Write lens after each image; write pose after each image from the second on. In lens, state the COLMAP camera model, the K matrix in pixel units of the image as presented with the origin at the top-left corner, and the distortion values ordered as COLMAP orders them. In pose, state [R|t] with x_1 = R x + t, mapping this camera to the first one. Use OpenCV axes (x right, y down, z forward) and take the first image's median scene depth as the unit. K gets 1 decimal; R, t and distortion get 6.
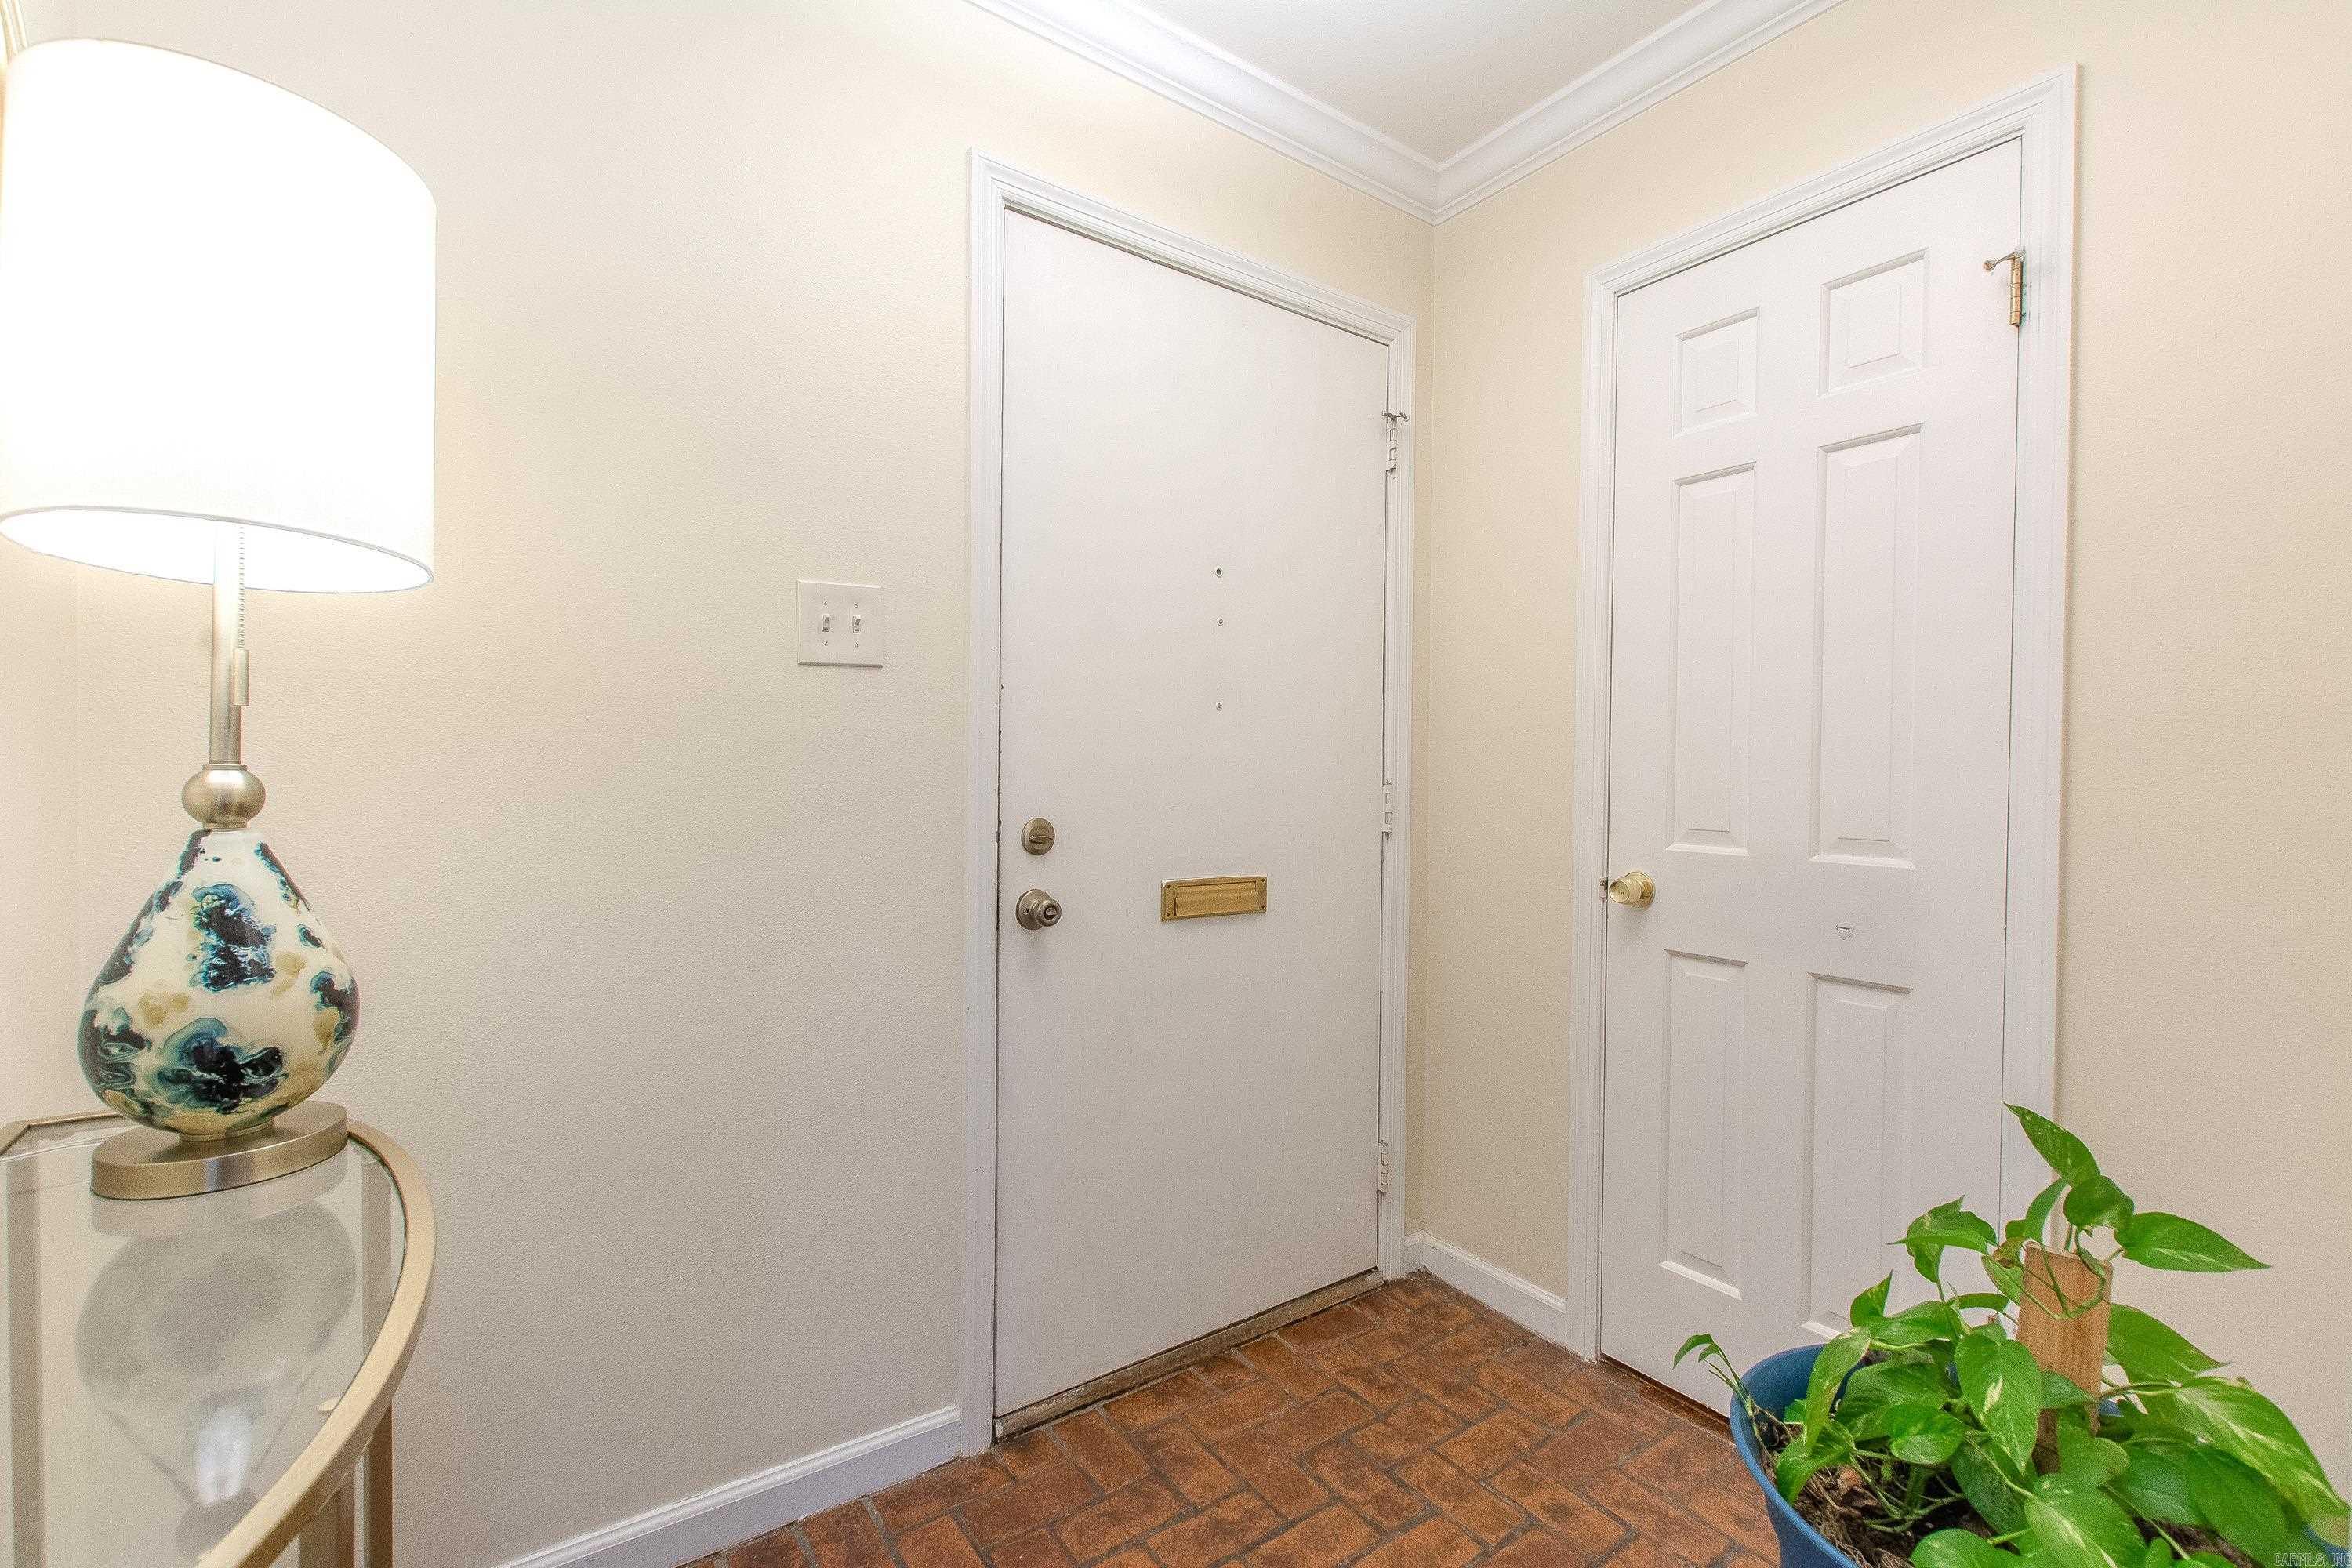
lens RADIAL K [[1080.4, 0, 1163.6], [0, 1080.4, 774.8], [0, 0, 1]] dist [-0.018332, -0.000118]
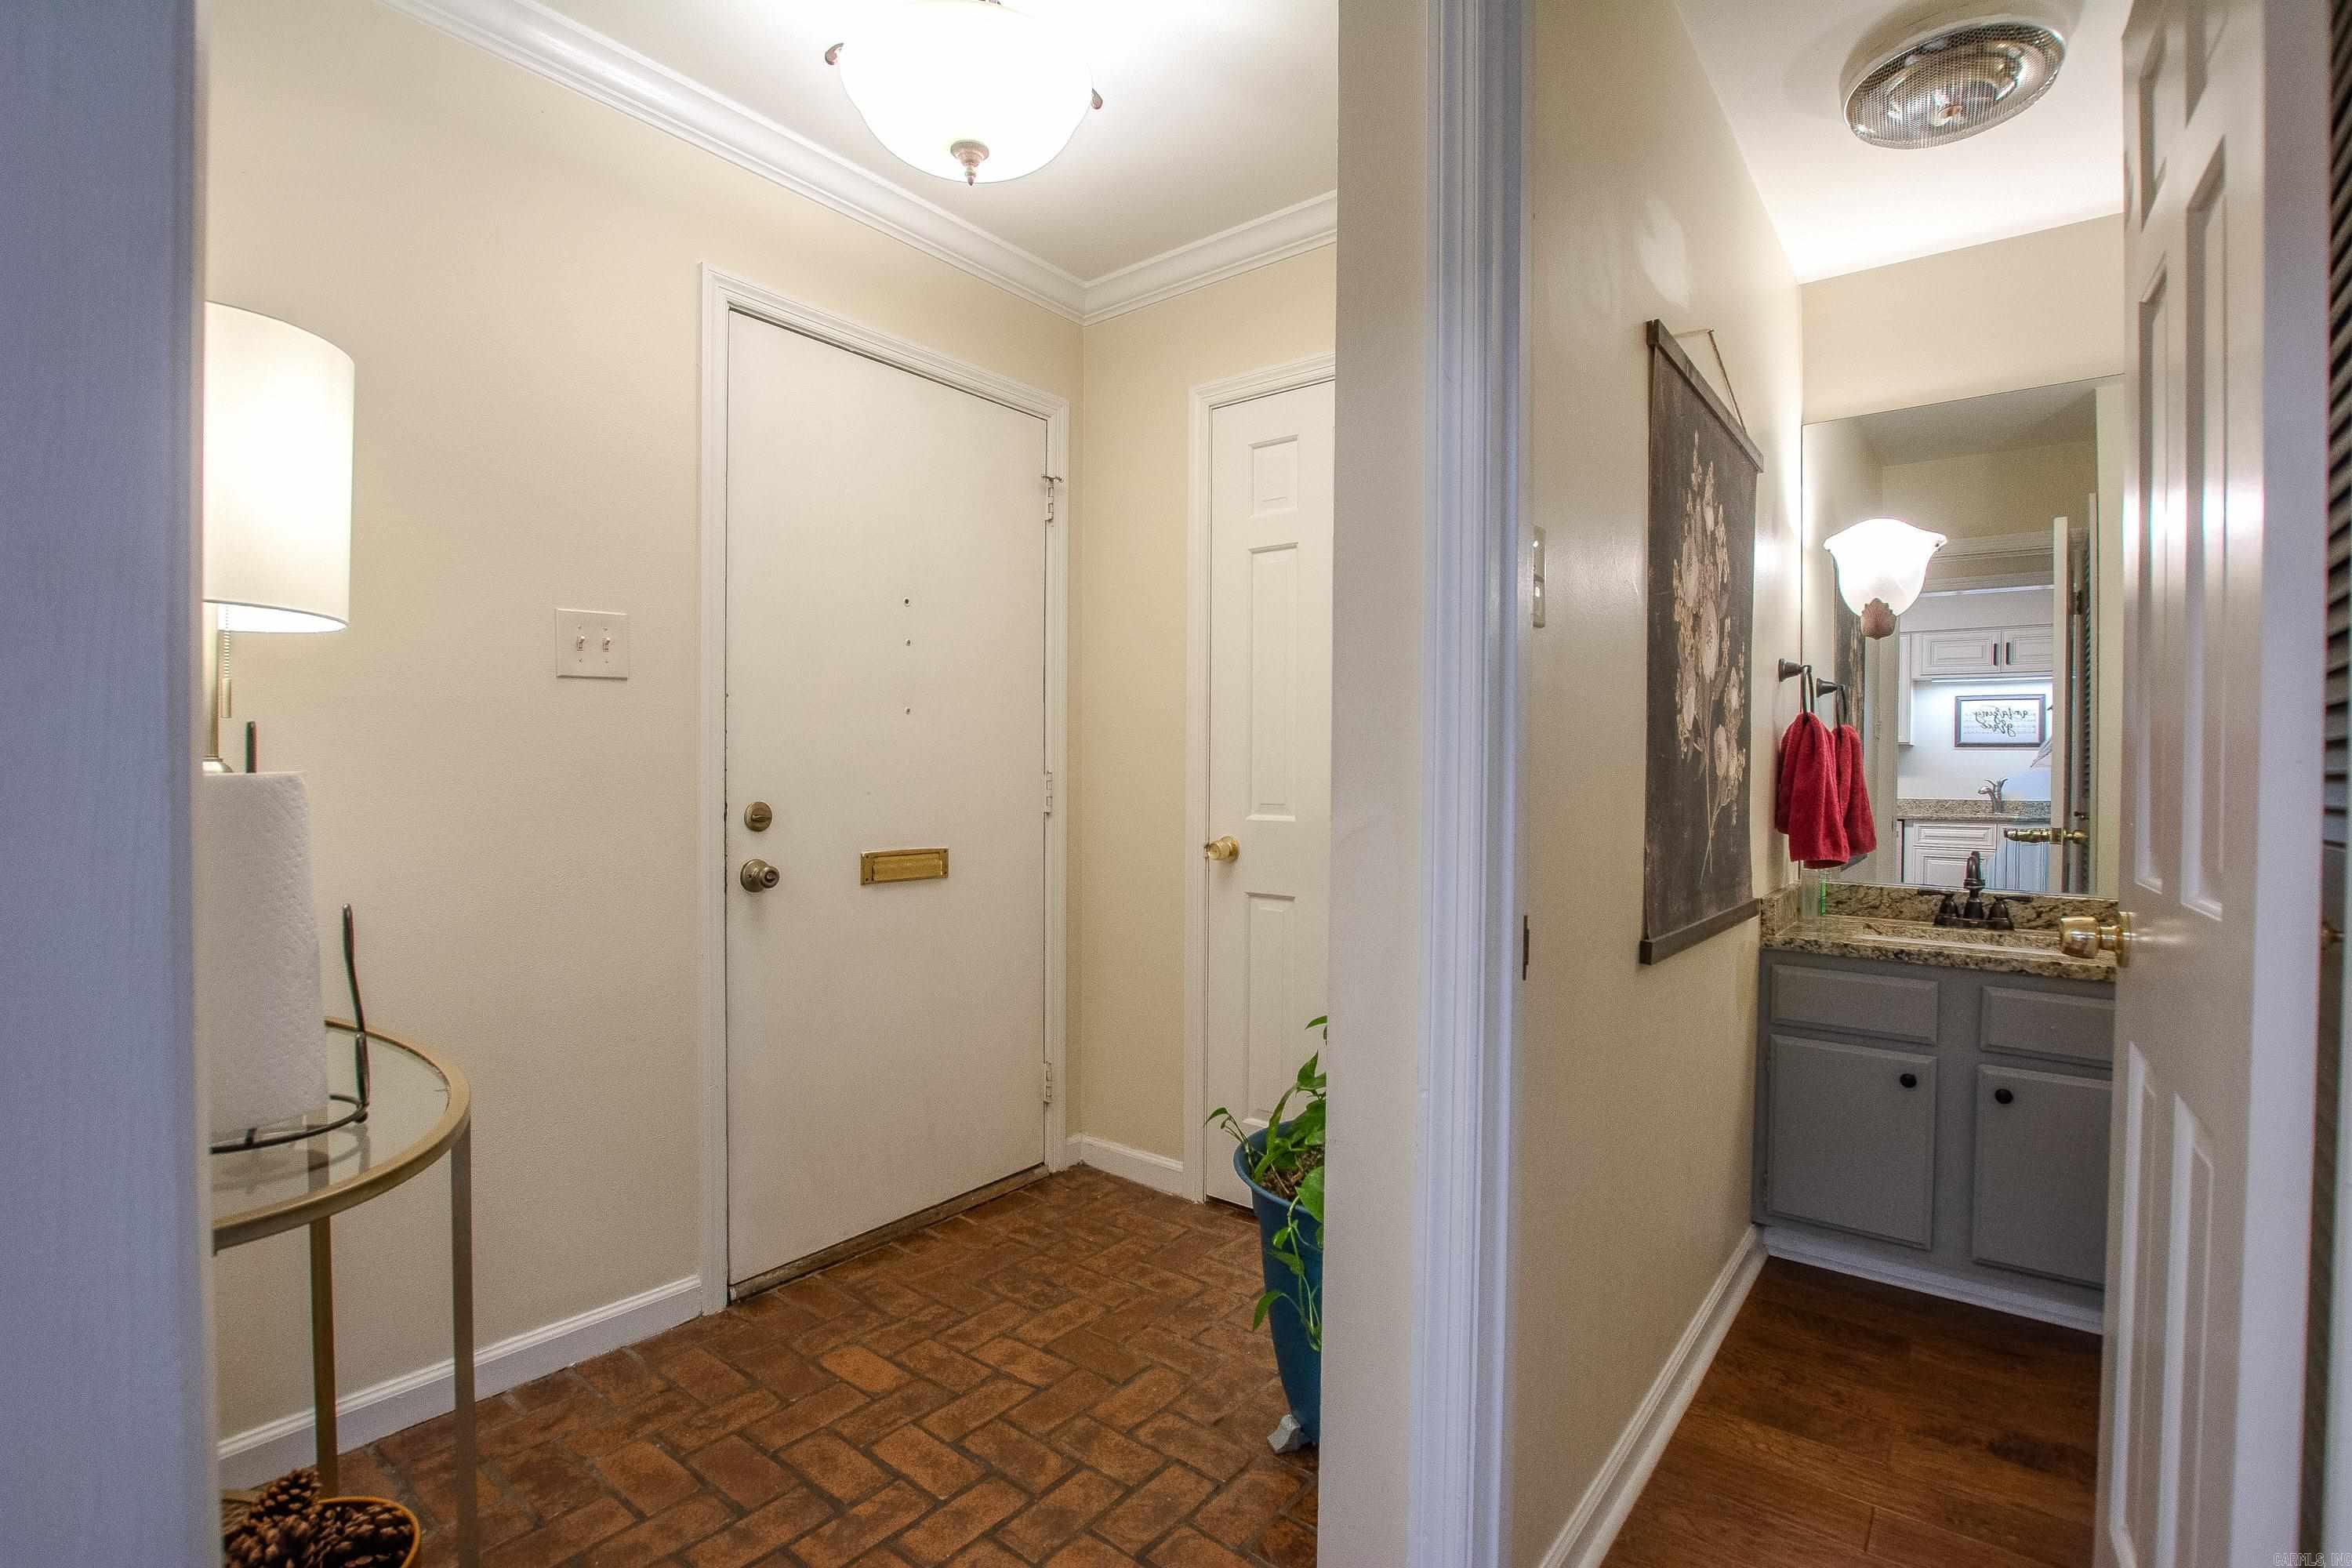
lens RADIAL K [[1080.4, 0, 1182.5], [0, 1080.4, 777.7], [0, 0, 1]] dist [-0.018332, -0.000118]
pose [[0.954791, -0.008625, 0.297154, -0.018447], [0.006189, 0.999939, 0.009138, 0.004349], [-0.297215, -0.006886, 0.954786, -0.303108]]
